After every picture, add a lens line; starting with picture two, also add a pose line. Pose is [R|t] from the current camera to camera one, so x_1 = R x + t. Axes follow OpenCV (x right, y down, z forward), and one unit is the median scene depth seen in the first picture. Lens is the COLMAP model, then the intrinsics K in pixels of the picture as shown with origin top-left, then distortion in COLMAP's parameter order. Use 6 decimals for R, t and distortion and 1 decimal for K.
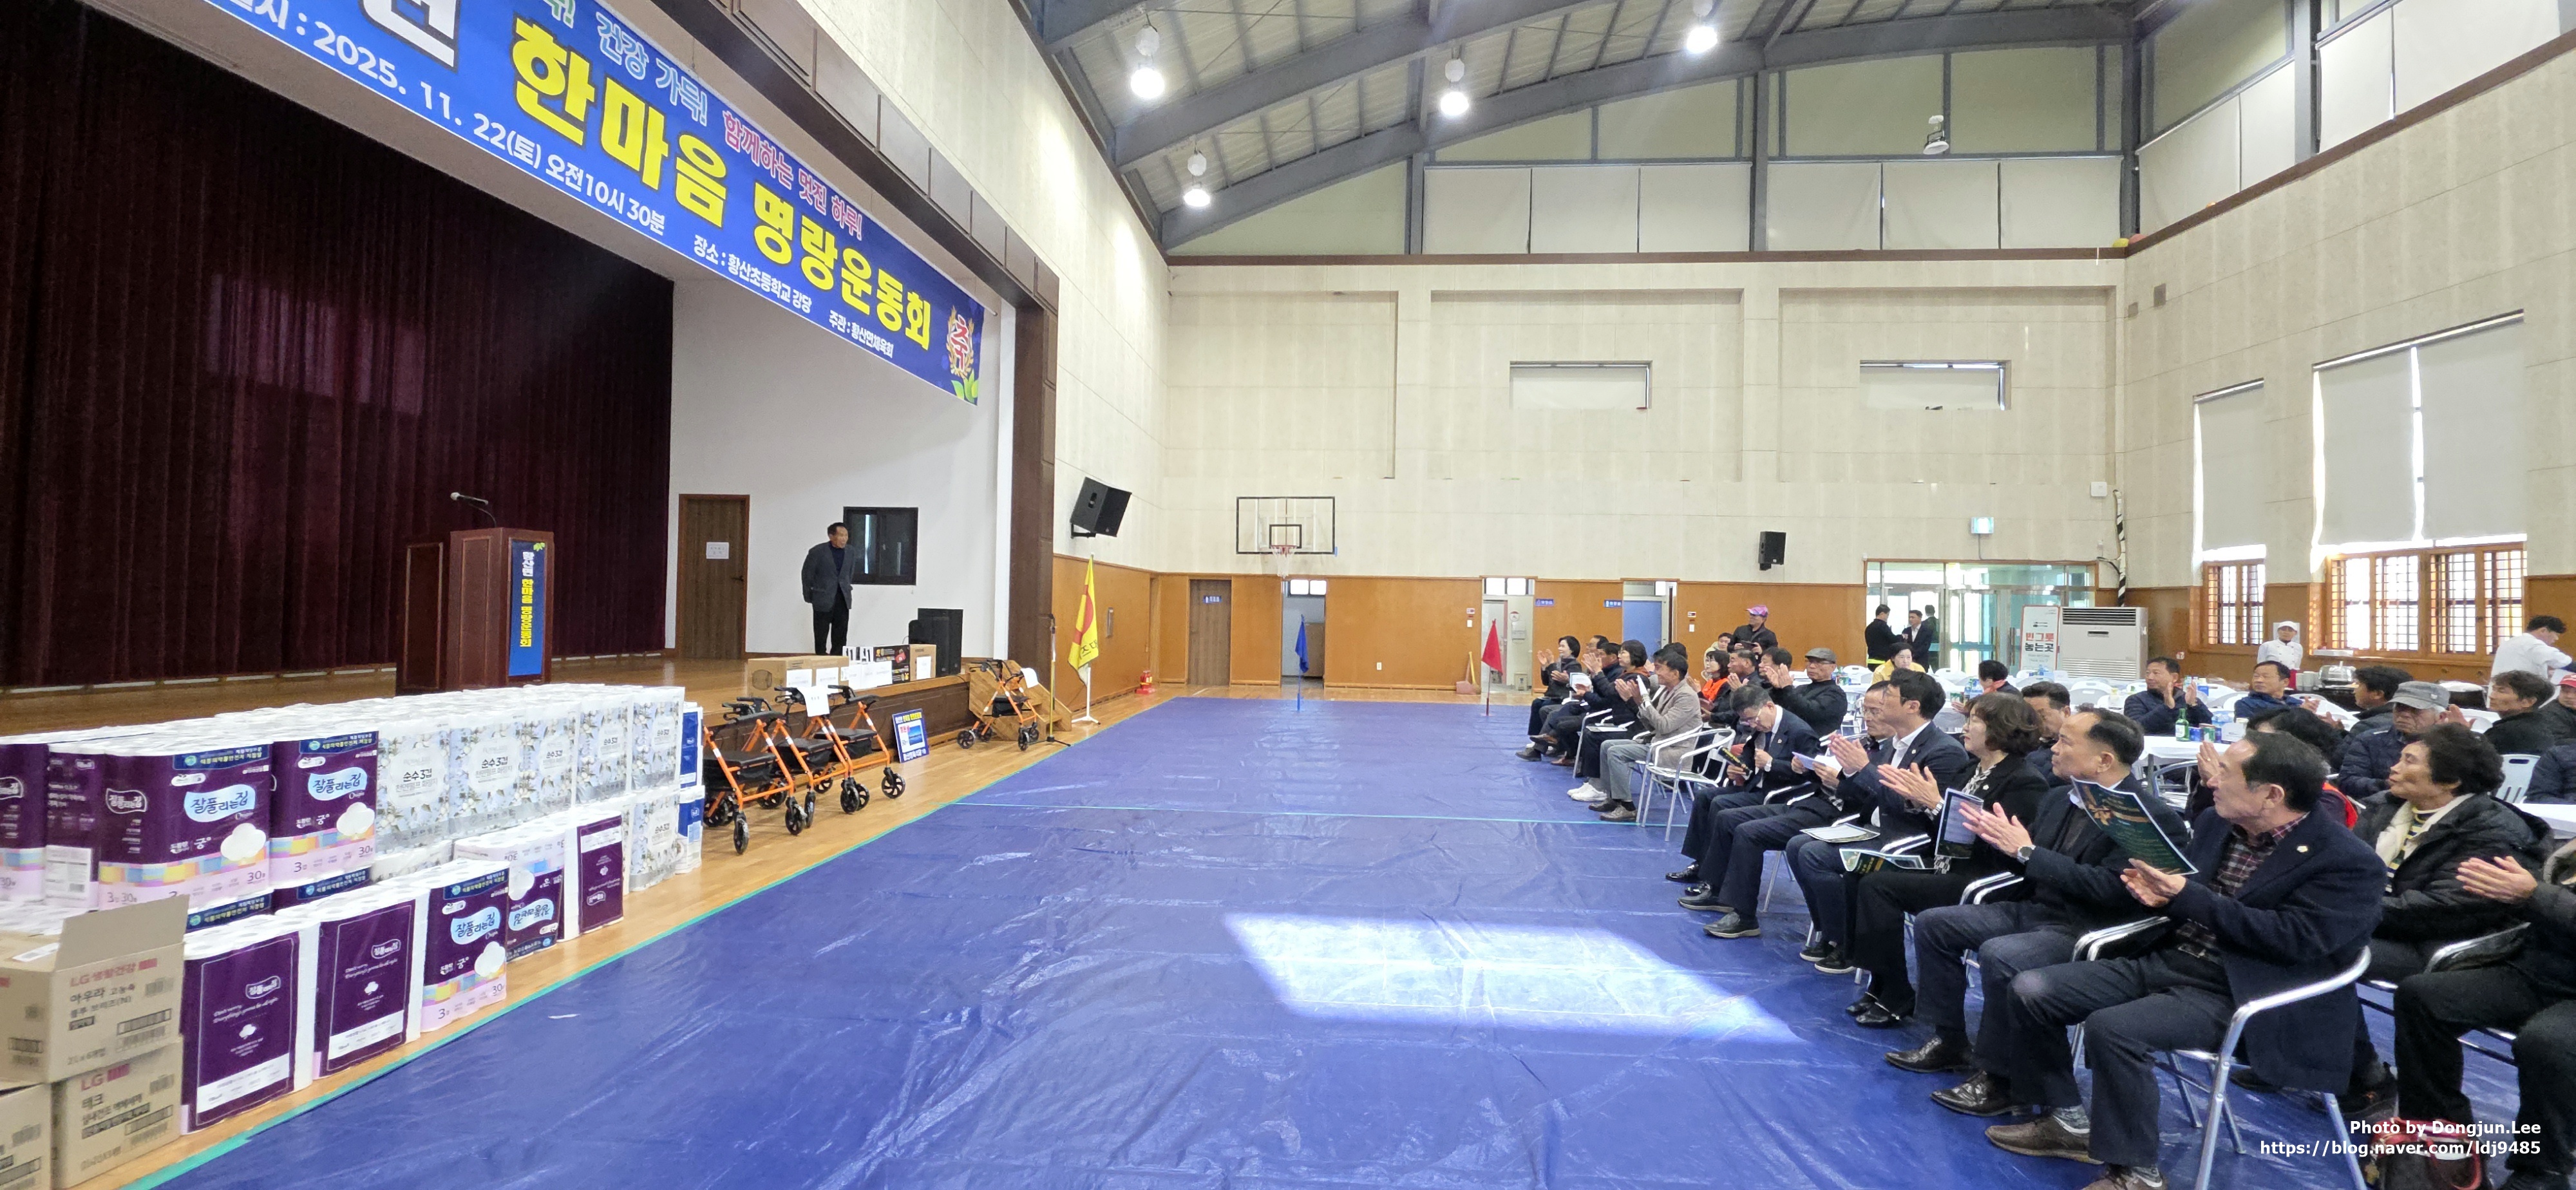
lens RADIAL K [[1010.3, 0, 1294.3], [0, 1010.3, 589.8], [0, 0, 1]] dist [0.012910, -0.005434]
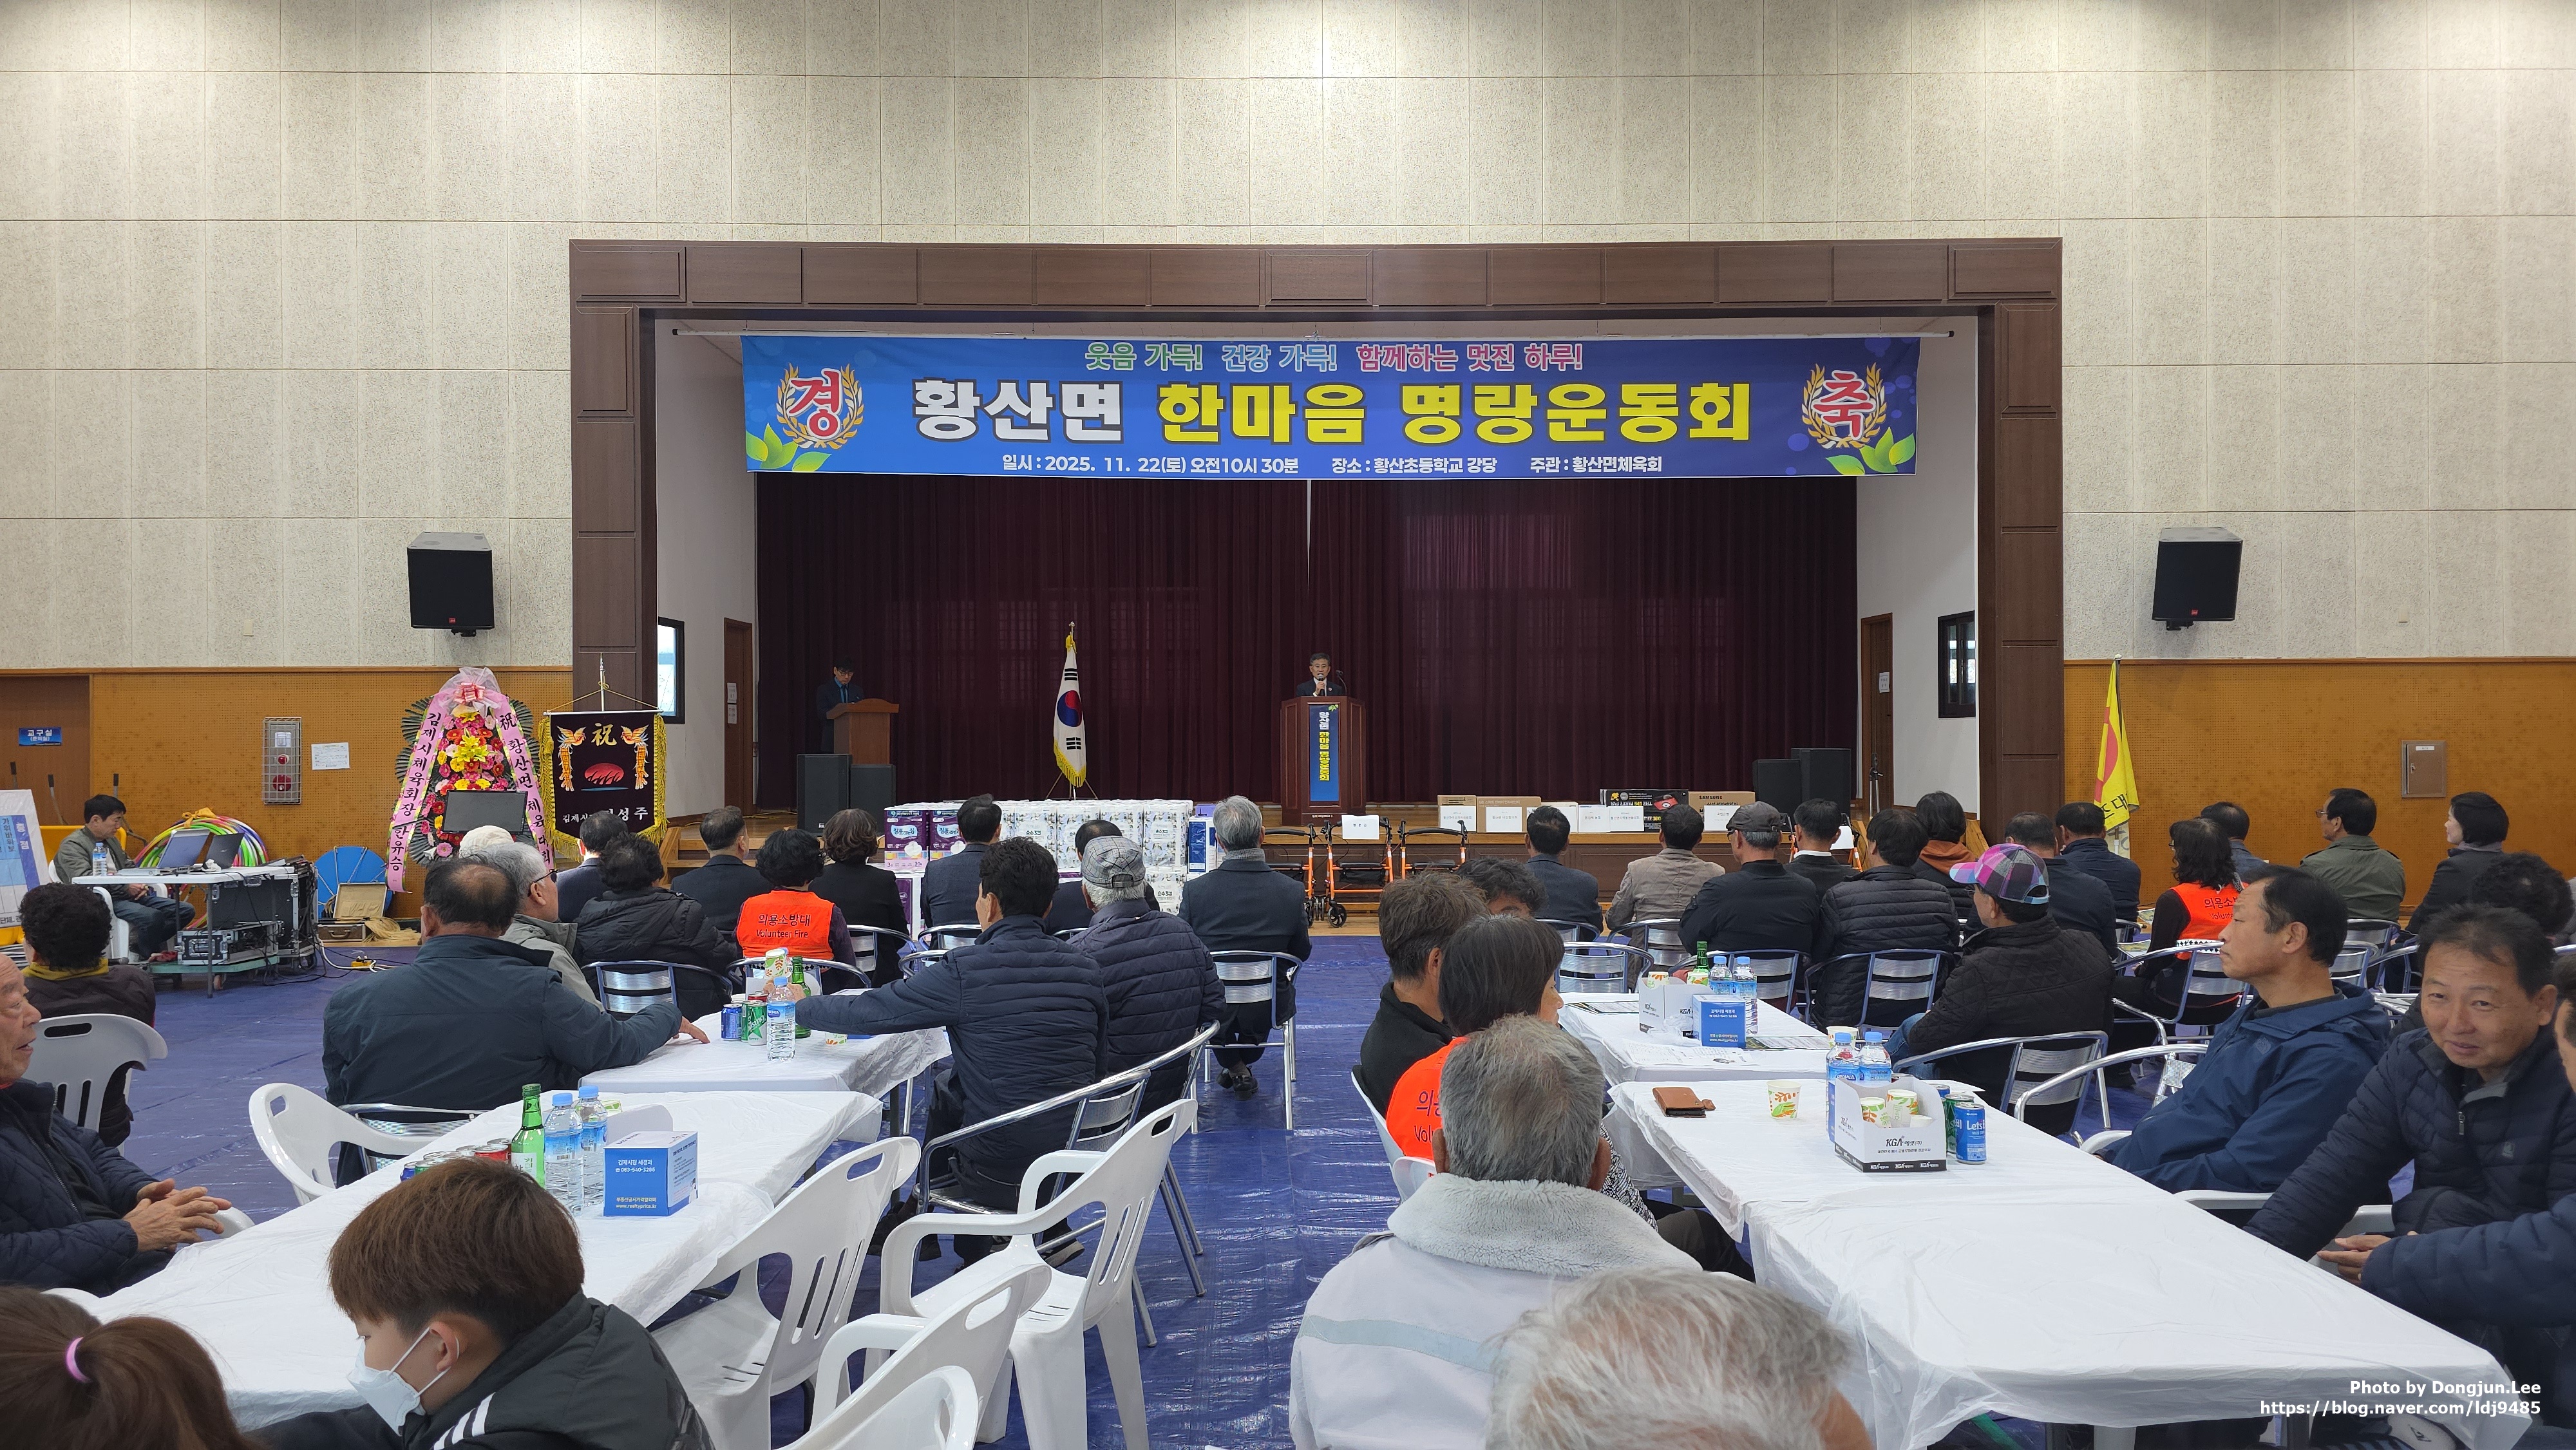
lens RADIAL K [[1735.6, 0, 1299.4], [0, 1735.6, 723.9], [0, 0, 1]] dist [0.055794, -0.055759]
pose [[0.090865, -0.029221, -0.995434, 0.834953], [0.026018, 0.999298, -0.026960, 0.021916], [0.995523, -0.023449, 0.091561, 0.400139]]
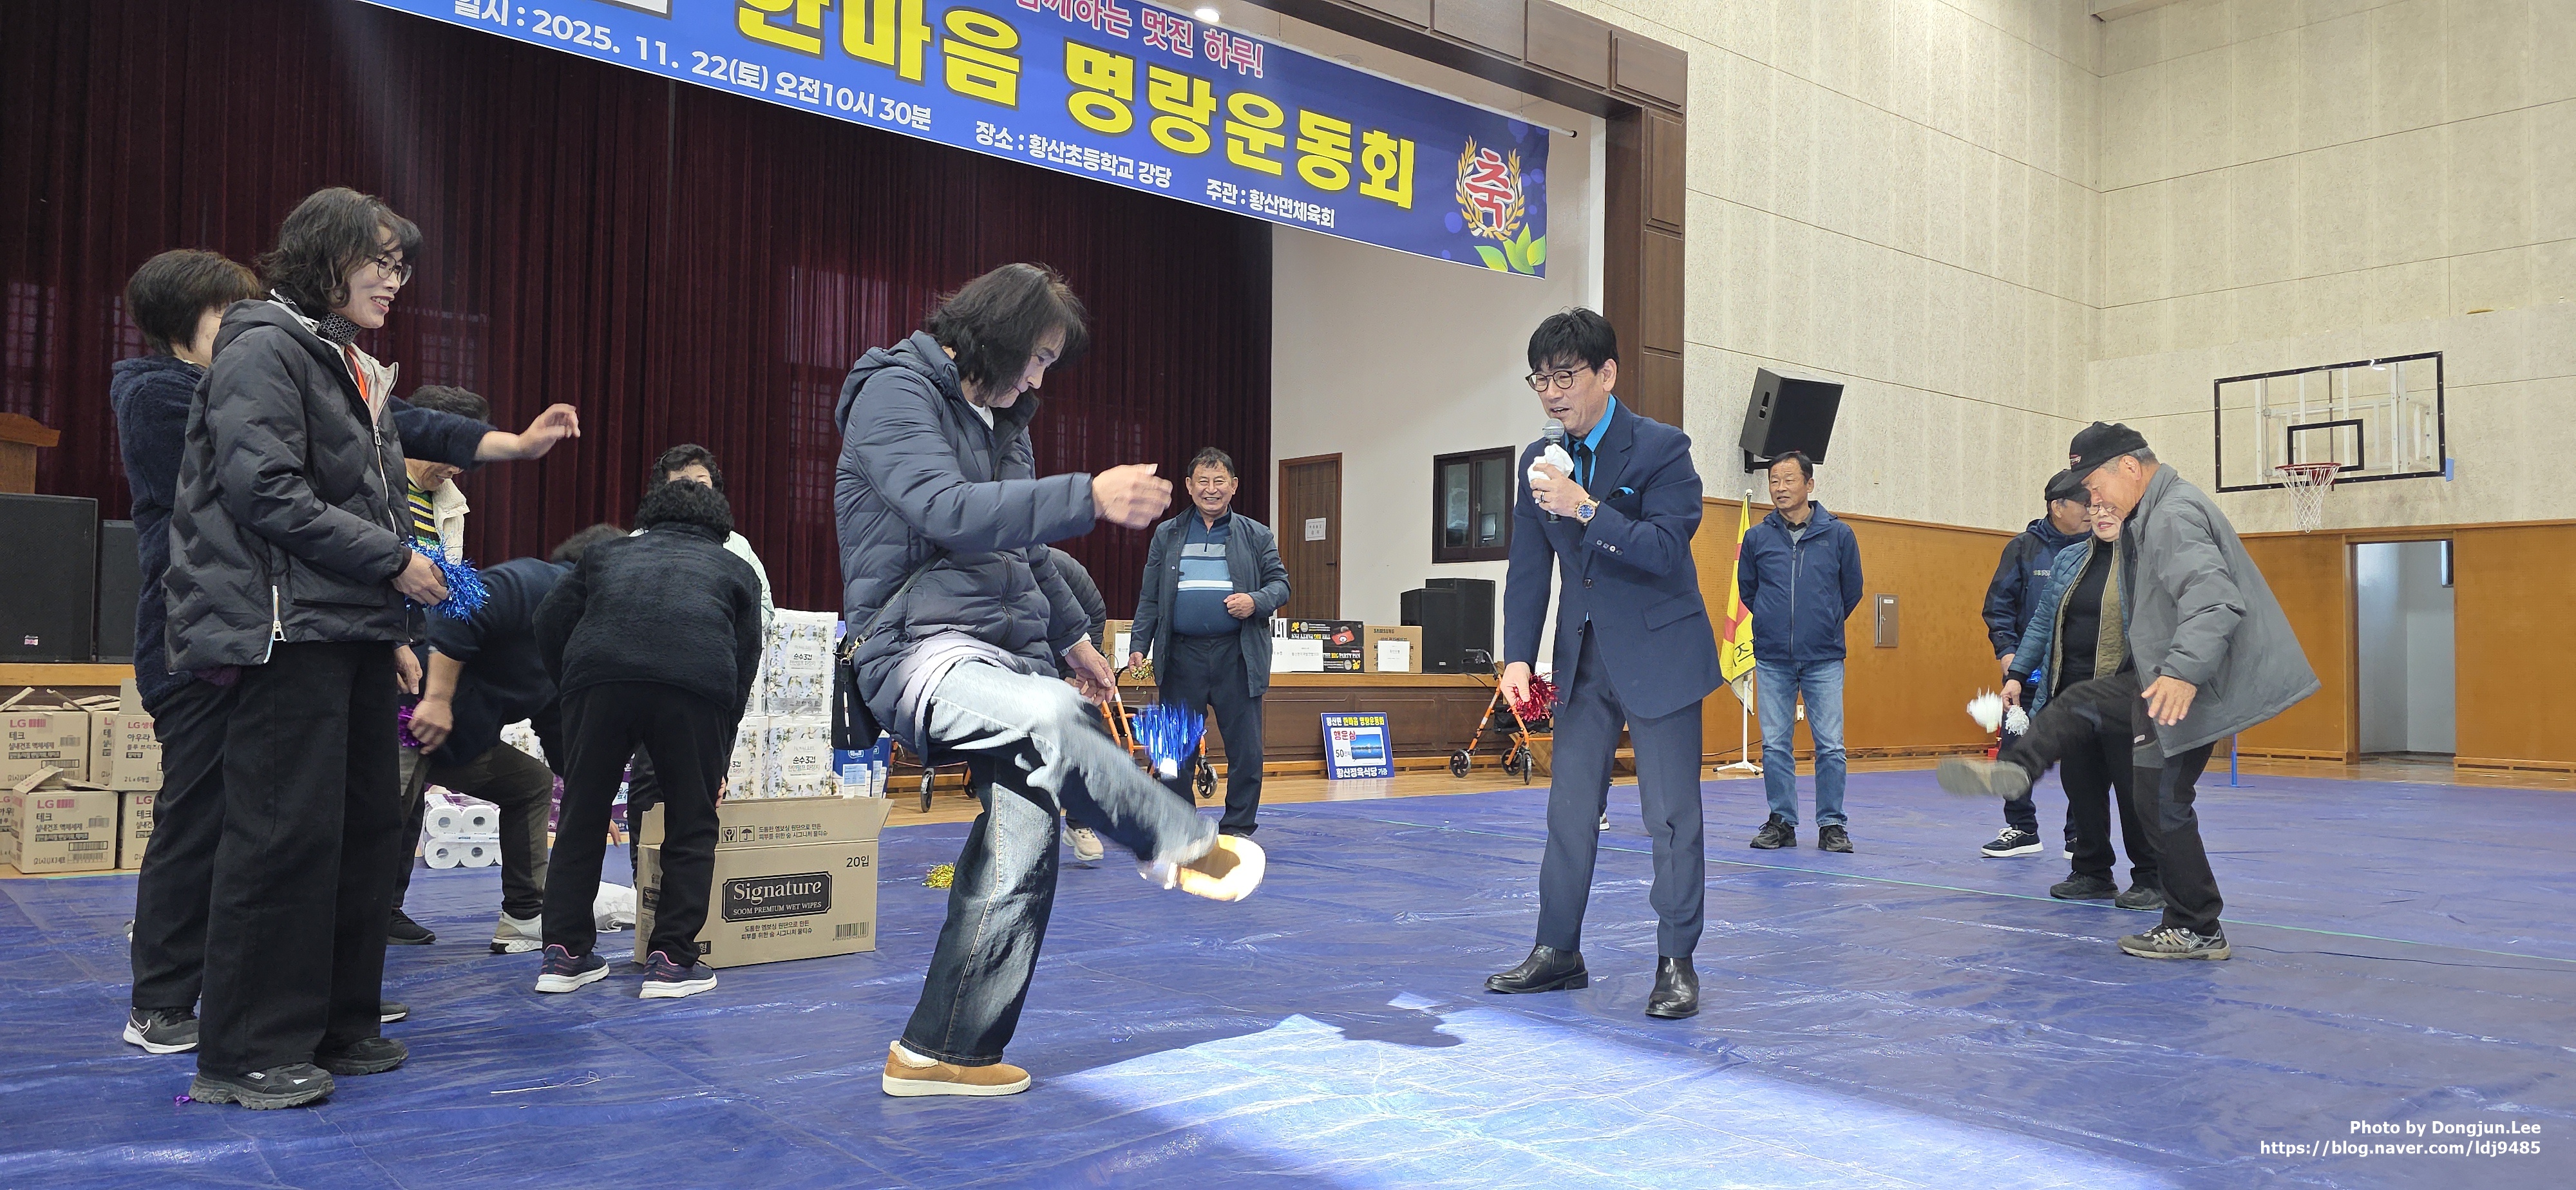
lens RADIAL K [[1724.8, 0, 1289.9], [0, 1724.8, 609.5], [0, 0, 1]] dist [0.061061, -0.057713]
pose [[0.703348, -0.032810, -0.710088, 0.341810], [0.014699, 0.999392, -0.031619, 0.063483], [0.710694, 0.011802, 0.703402, 0.079865]]
